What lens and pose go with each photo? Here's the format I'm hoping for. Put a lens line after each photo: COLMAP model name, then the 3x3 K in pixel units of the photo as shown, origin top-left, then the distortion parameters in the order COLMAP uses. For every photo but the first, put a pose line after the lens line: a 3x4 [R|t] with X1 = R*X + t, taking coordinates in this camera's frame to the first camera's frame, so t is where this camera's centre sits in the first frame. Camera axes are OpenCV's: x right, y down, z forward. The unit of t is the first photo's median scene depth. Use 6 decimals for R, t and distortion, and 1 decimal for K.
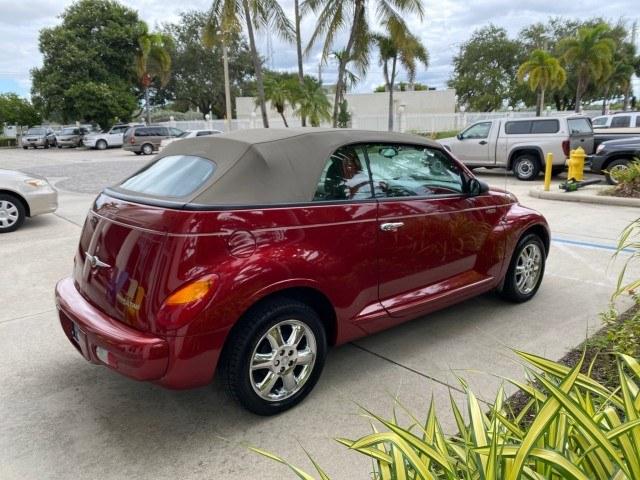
lens RADIAL K [[491.1, 0, 320.2], [0, 491.1, 236.1], [0, 0, 1]] dist [0.023864, -0.023796]
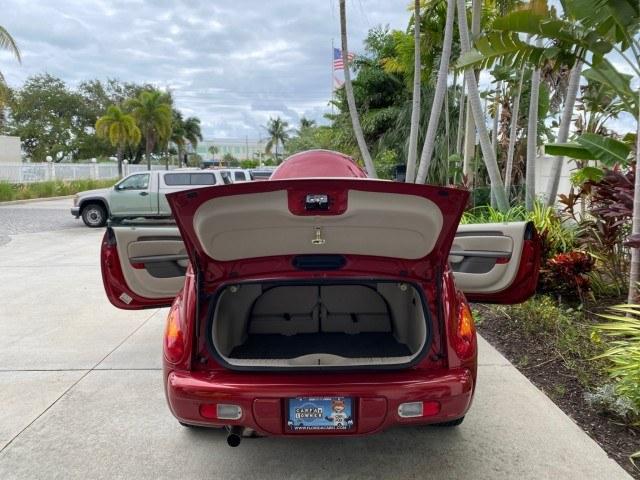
lens RADIAL K [[491.1, 0, 317.6], [0, 491.1, 243.4], [0, 0, 1]] dist [0.023864, -0.023796]
pose [[0.658176, -0.083842, 0.748181, -0.081688], [0.149957, 0.988466, -0.021149, -0.005263], [-0.737778, 0.126115, 0.663158, 0.030547]]
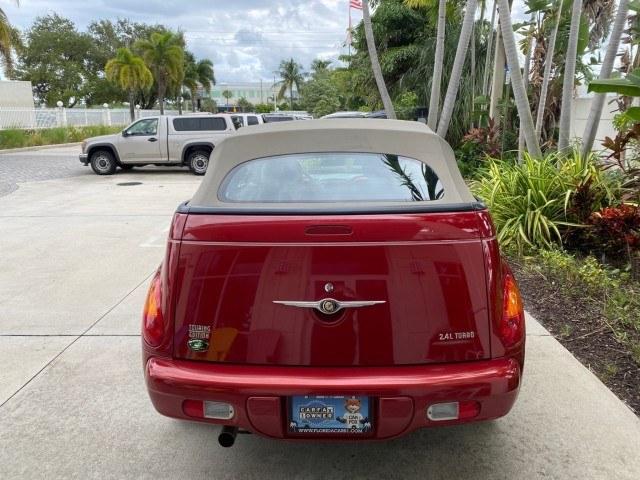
lens RADIAL K [[491.1, 0, 317.7], [0, 491.1, 236.1], [0, 0, 1]] dist [0.023864, -0.023796]
pose [[0.682018, -0.150531, 0.715676, -0.070817], [0.148363, 0.986718, 0.066155, -0.006708], [-0.716128, 0.061061, 0.695293, 0.039134]]
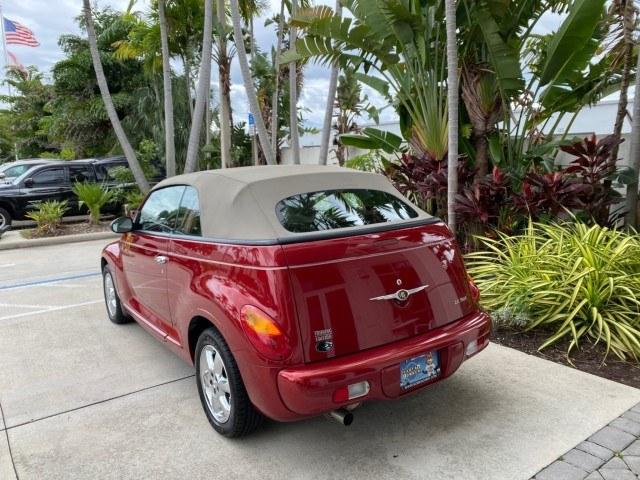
lens RADIAL K [[491.1, 0, 317.6], [0, 491.1, 242.1], [0, 0, 1]] dist [0.023864, -0.023796]
pose [[0.104238, -0.141119, 0.984490, -0.105712], [0.232759, 0.965853, 0.113803, -0.014535], [-0.966932, 0.217286, 0.133525, 0.075325]]
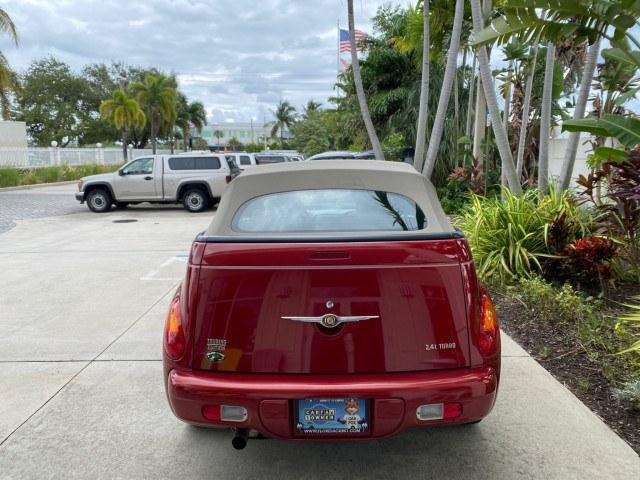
lens RADIAL K [[491.1, 0, 316.0], [0, 491.1, 239.1], [0, 0, 1]] dist [0.023864, -0.023796]
pose [[0.668881, -0.103137, 0.736180, -0.078254], [0.152298, 0.988335, 0.000087, -0.005935], [-0.727601, 0.112061, 0.676786, 0.034344]]
